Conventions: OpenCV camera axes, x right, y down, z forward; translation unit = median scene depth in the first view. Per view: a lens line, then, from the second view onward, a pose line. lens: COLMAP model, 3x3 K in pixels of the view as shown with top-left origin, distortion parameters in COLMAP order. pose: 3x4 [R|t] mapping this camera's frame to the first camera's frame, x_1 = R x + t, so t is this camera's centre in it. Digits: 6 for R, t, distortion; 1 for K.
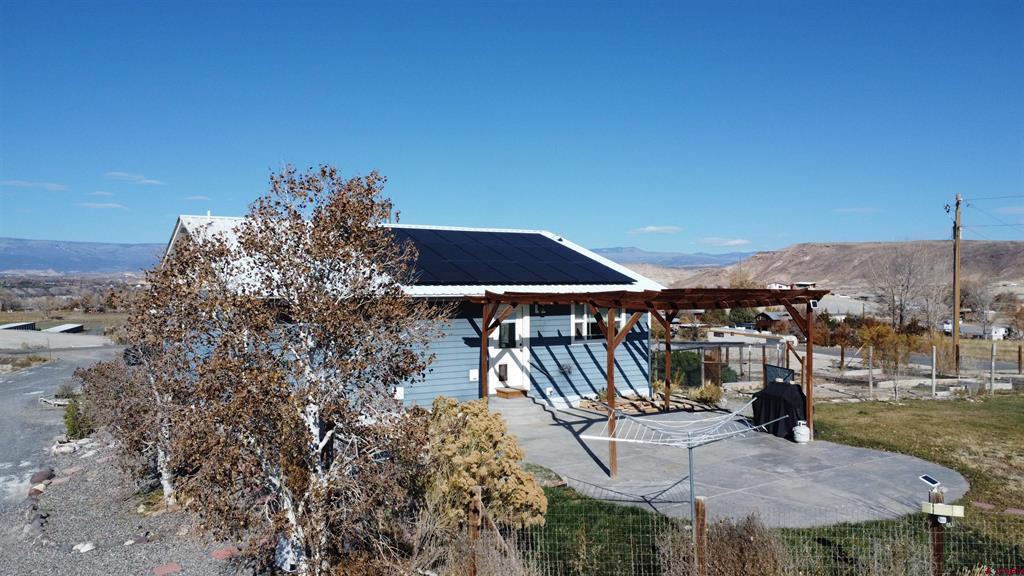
lens RADIAL K [[768.3, 0, 512.0], [0, 768.3, 288.0], [0, 0, 1]] dist [0.001674, -0.005073]
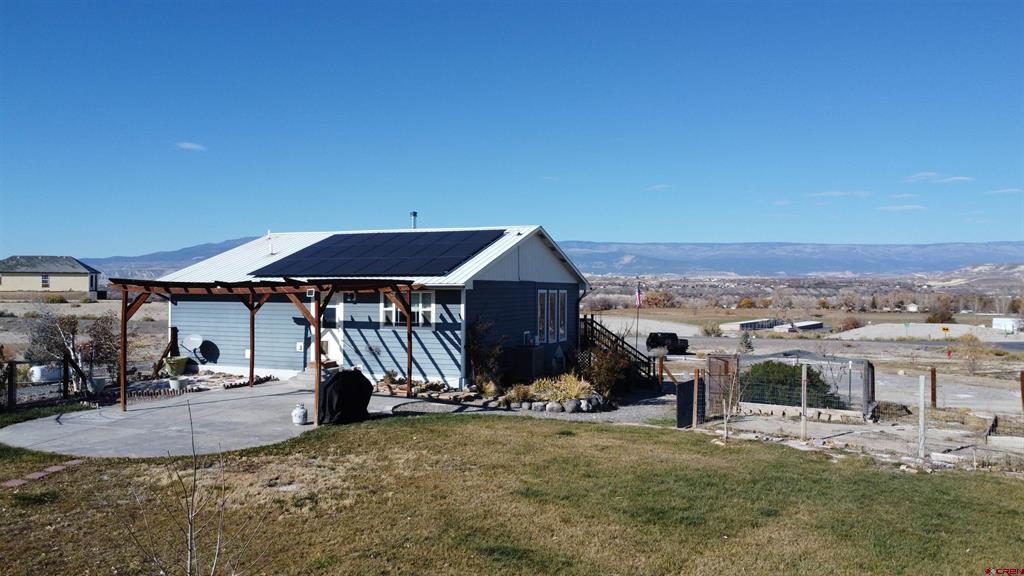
lens RADIAL K [[768.3, 0, 512.0], [0, 768.3, 288.0], [0, 0, 1]] dist [0.001674, -0.005073]
pose [[0.579078, 0.006022, -0.815250, 1.142756], [-0.007087, 0.999972, 0.002352, 0.008462], [0.815241, 0.004416, 0.579105, 0.510593]]
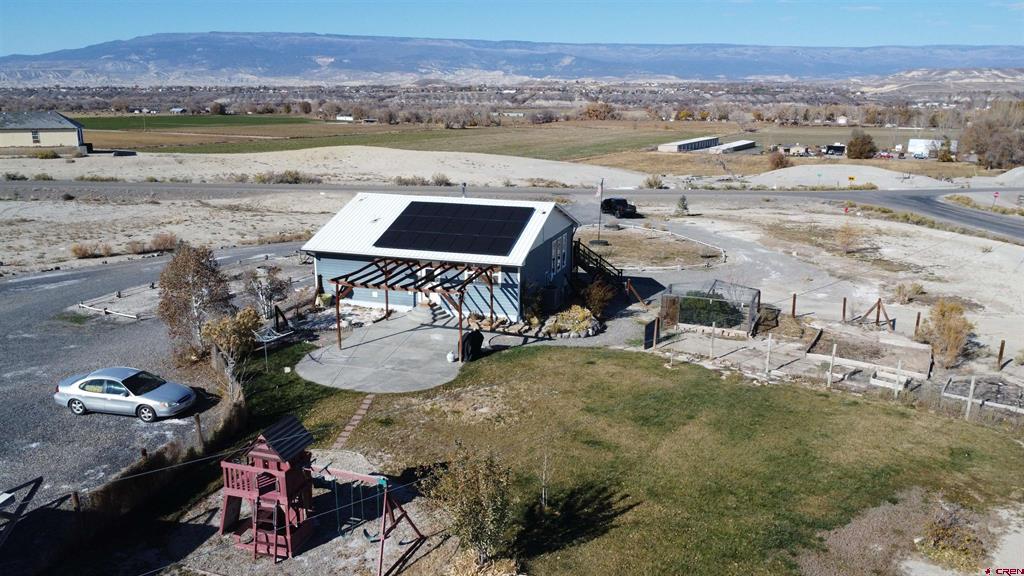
lens RADIAL K [[768.3, 0, 512.0], [0, 768.3, 288.0], [0, 0, 1]] dist [0.001674, -0.005073]
pose [[0.642710, 0.197894, -0.740110, 1.561809], [-0.010622, 0.968271, 0.249677, -0.393201], [0.766036, -0.152608, 0.624419, -0.078253]]
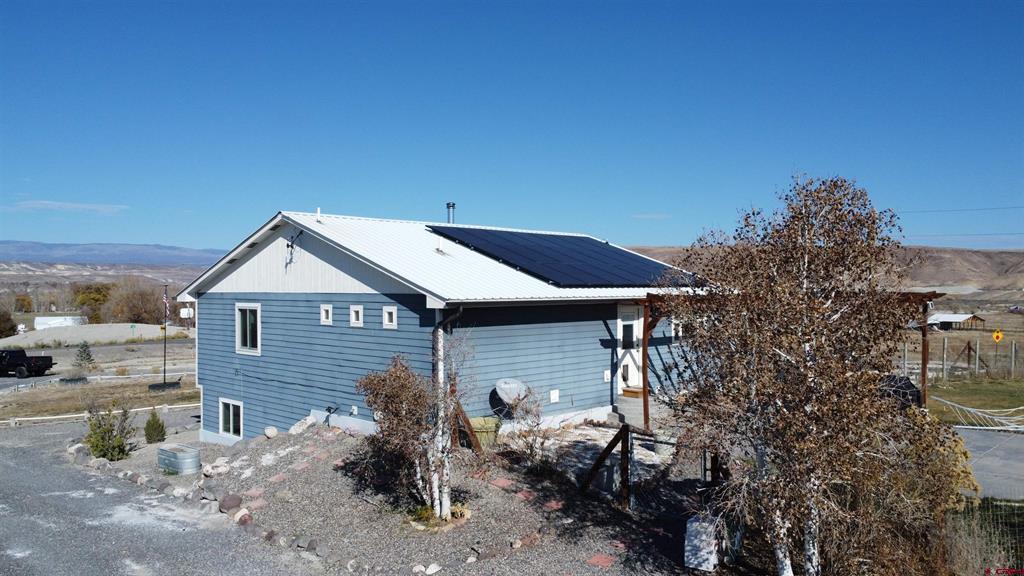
lens RADIAL K [[768.3, 0, 512.0], [0, 768.3, 288.0], [0, 0, 1]] dist [0.001674, -0.005073]
pose [[0.970666, 0.001143, 0.240430, -0.393869], [-0.000946, 0.999999, -0.000933, -0.002050], [-0.240431, 0.000678, 0.970666, 0.038308]]
